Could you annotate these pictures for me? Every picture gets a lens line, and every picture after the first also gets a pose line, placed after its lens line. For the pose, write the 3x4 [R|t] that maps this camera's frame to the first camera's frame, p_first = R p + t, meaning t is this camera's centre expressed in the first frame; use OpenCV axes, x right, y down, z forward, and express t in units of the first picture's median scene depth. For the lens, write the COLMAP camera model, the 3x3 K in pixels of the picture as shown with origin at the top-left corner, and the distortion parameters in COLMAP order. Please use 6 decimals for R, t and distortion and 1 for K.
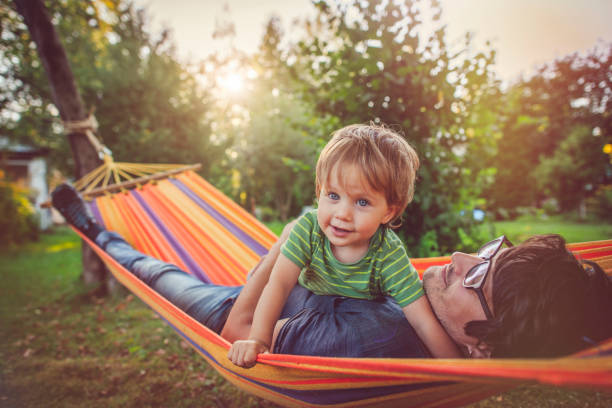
lens RADIAL K [[424.0, 0, 307.3], [0, 424.0, 211.7], [0, 0, 1]] dist [-0.030065, 0.003005]
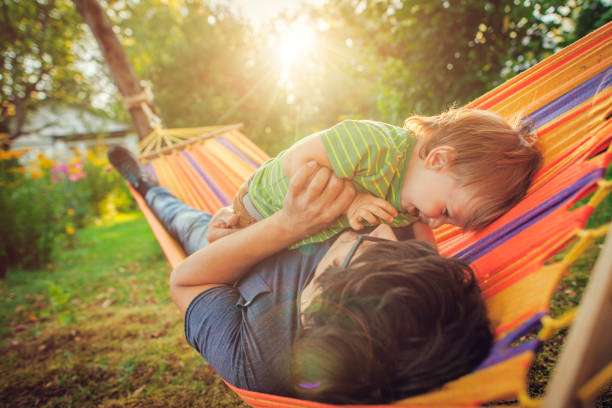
lens RADIAL K [[424.0, 0, 307.3], [0, 424.0, 211.7], [0, 0, 1]] dist [-0.030065, 0.003005]
pose [[0.975372, -0.062864, -0.211417, 0.111886], [0.084598, 0.991840, 0.095374, 0.019060], [0.203696, -0.110911, 0.972732, 0.009785]]
